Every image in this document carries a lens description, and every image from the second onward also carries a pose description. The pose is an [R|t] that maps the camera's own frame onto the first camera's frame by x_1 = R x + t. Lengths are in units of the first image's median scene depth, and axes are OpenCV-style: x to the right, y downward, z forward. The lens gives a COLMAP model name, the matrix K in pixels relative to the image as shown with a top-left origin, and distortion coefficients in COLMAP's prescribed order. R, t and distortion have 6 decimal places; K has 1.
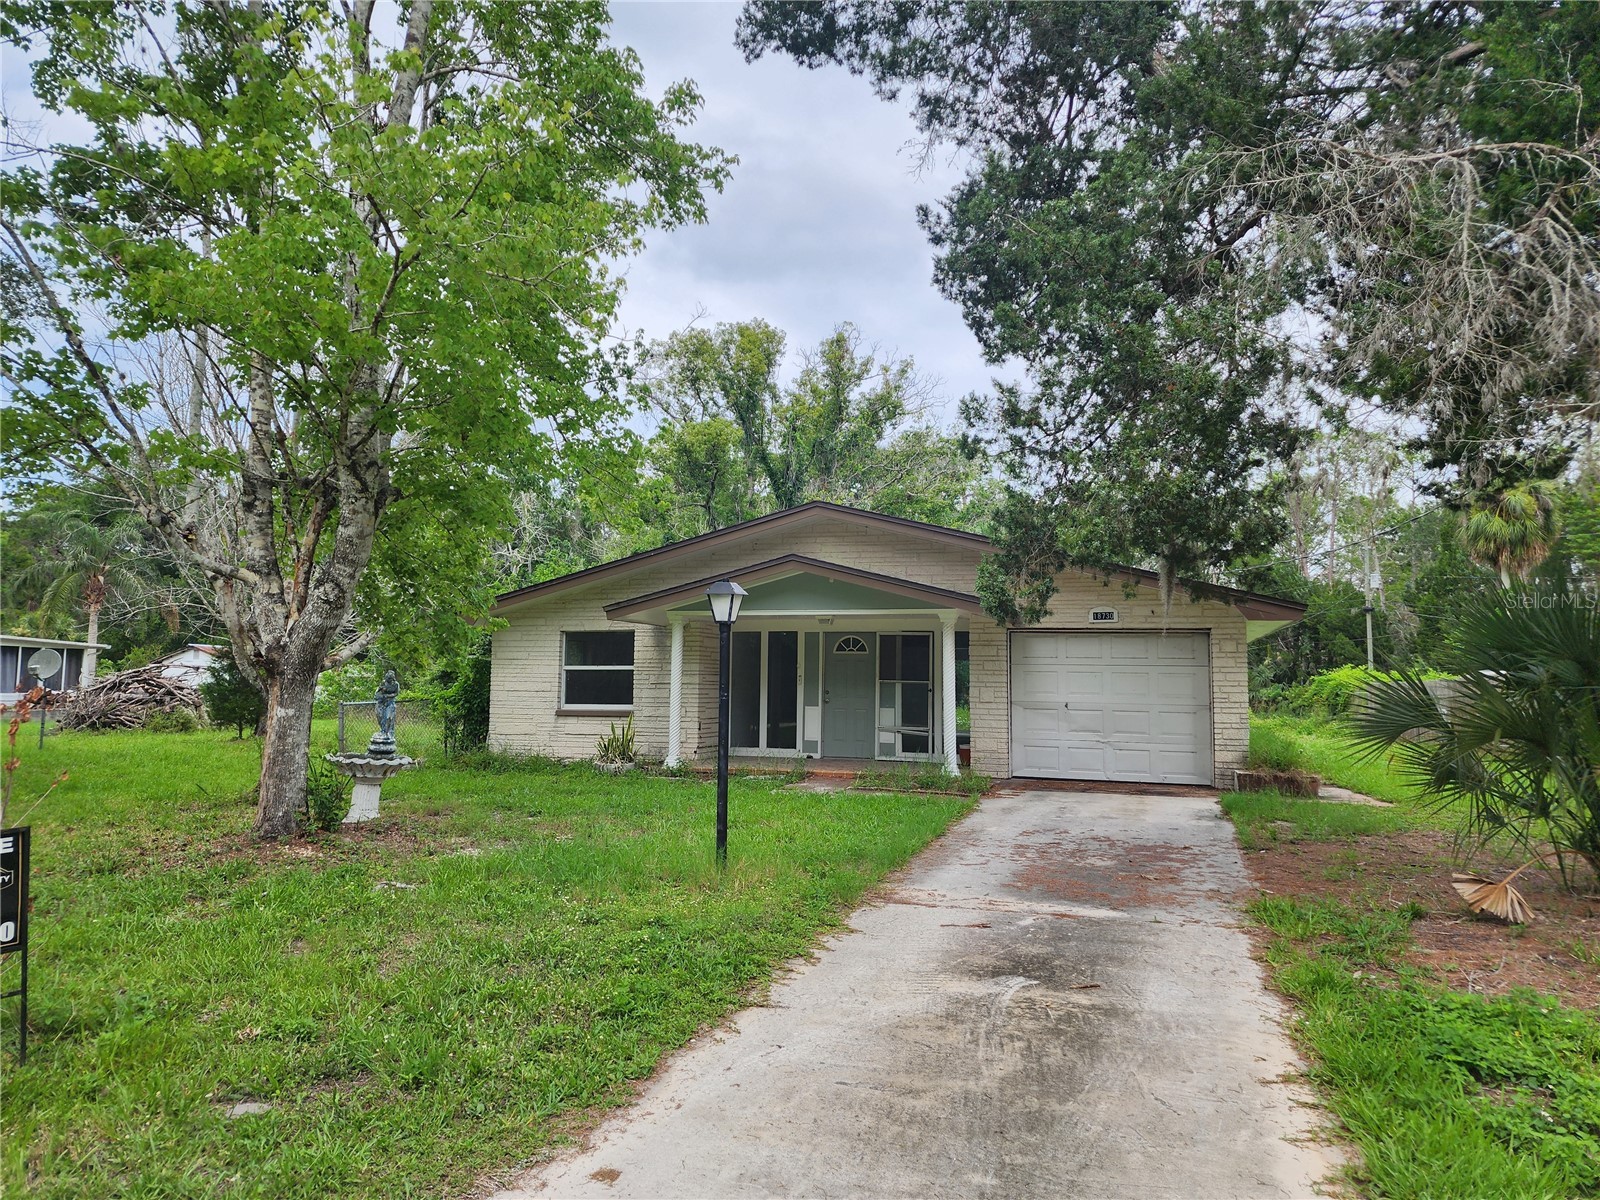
lens RADIAL K [[1081.5, 0, 795.5], [0, 1081.5, 564.3], [0, 0, 1]] dist [0.086245, -0.065982]
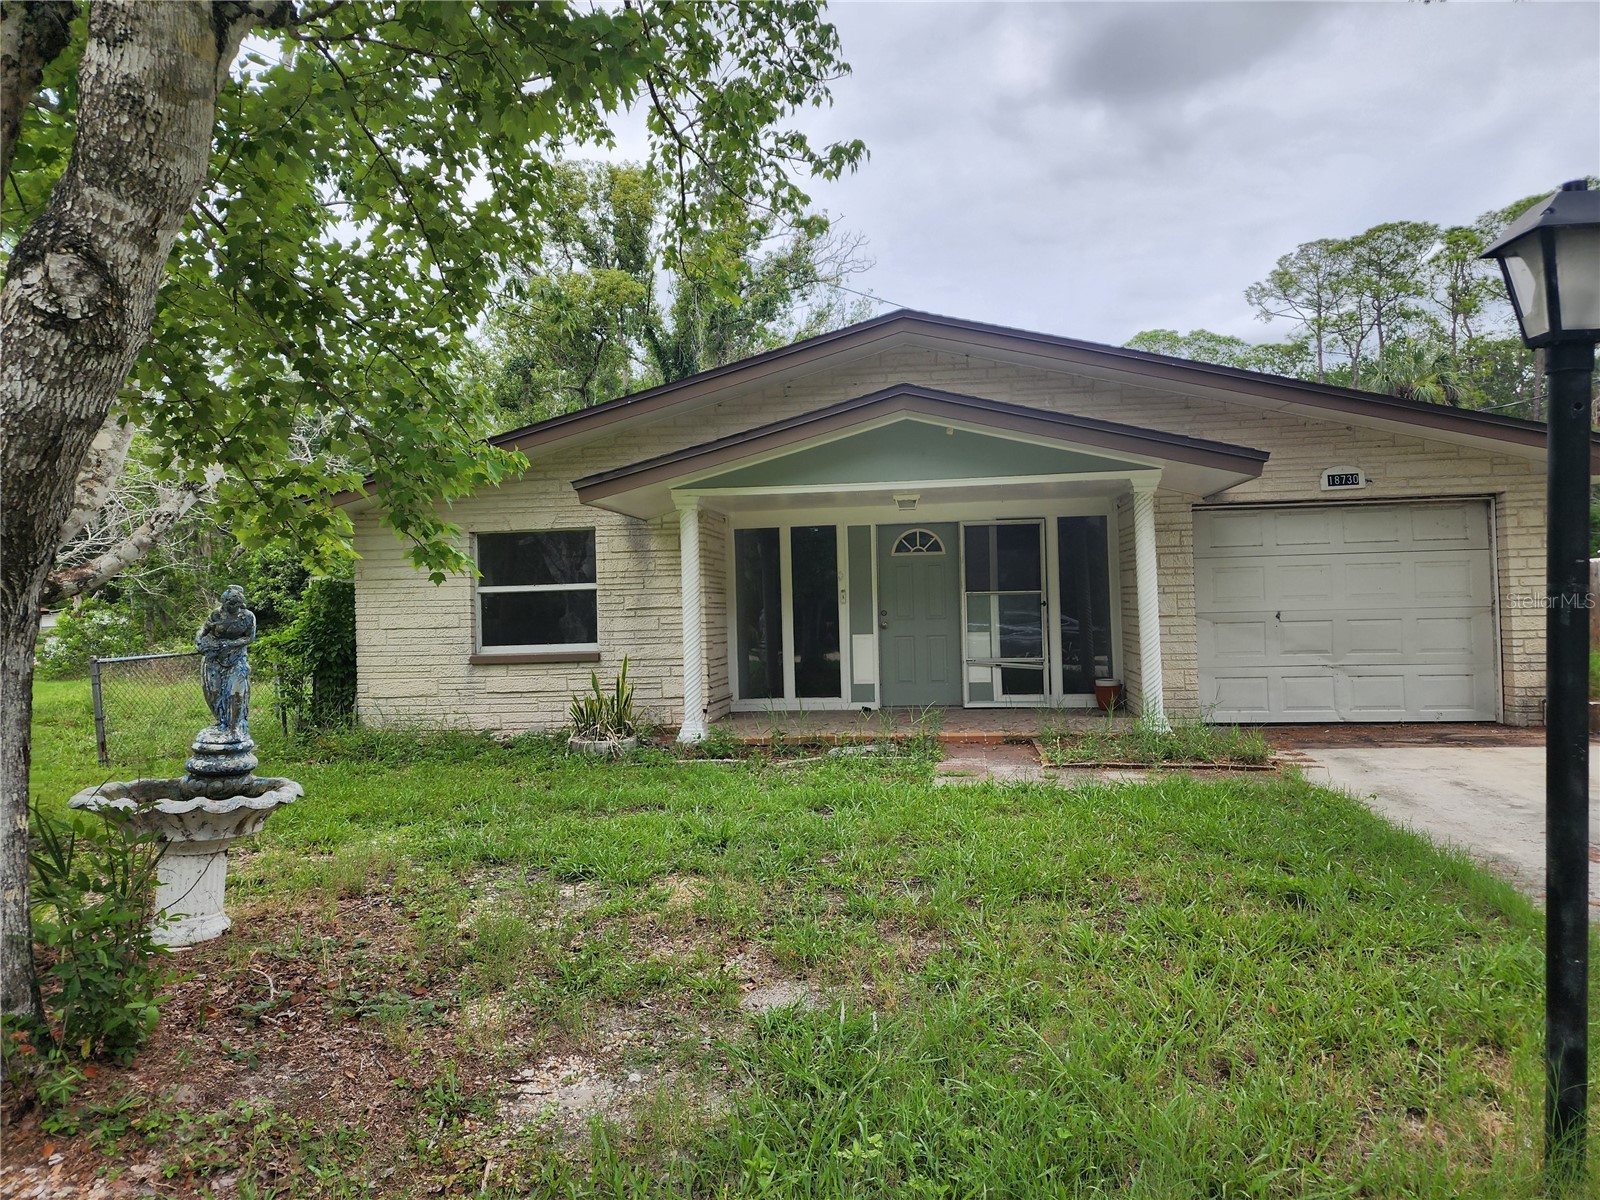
lens RADIAL K [[1081.5, 0, 795.5], [0, 1081.5, 564.3], [0, 0, 1]] dist [0.086245, -0.065982]
pose [[0.982576, -0.030594, 0.183329, -0.160263], [0.018657, 0.997613, 0.066488, 0.044590], [-0.184925, -0.061910, 0.980801, 0.369577]]
